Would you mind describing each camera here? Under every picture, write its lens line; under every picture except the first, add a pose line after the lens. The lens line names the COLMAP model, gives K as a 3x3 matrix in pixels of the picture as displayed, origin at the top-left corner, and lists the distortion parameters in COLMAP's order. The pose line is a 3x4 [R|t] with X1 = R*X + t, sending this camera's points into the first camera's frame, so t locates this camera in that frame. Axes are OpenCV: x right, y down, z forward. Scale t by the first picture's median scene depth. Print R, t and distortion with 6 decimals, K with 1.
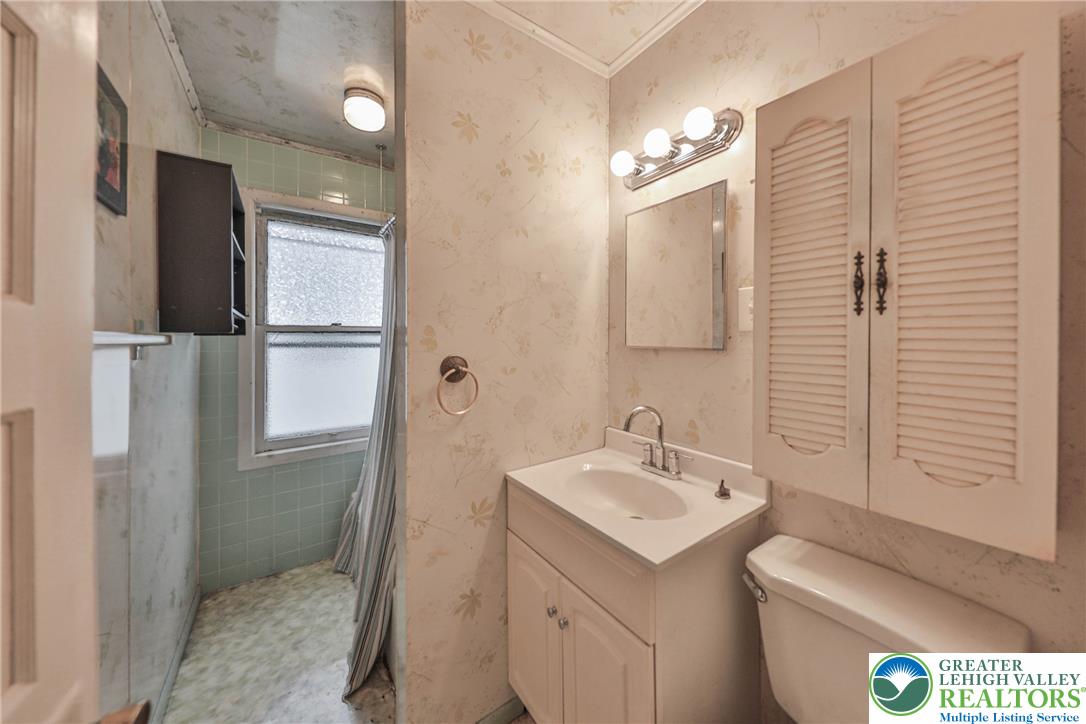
lens RADIAL K [[369.4, 0, 544.0], [0, 369.4, 344.8], [0, 0, 1]] dist [-0.000924, -0.000084]
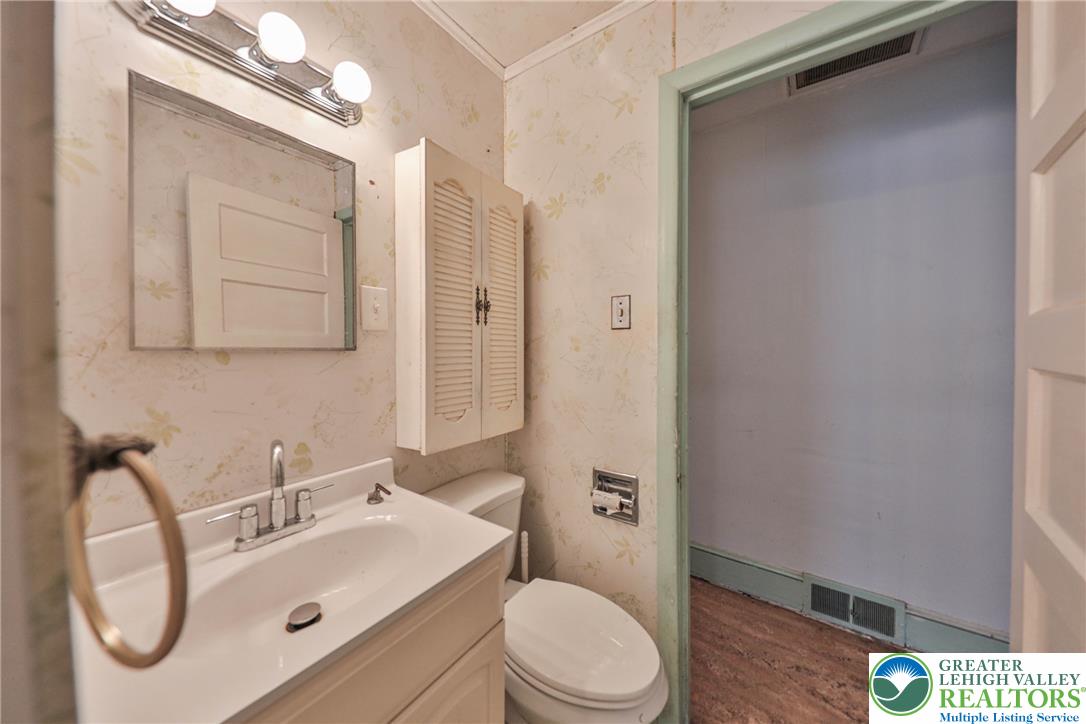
lens RADIAL K [[363.9, 0, 544.7], [0, 363.9, 357.1], [0, 0, 1]] dist [0.000654, -0.000095]
pose [[-0.344446, -0.029093, 0.938355, -0.741920], [0.009984, 0.999350, 0.034649, 0.009688], [-0.938753, 0.021303, -0.343931, 1.230586]]
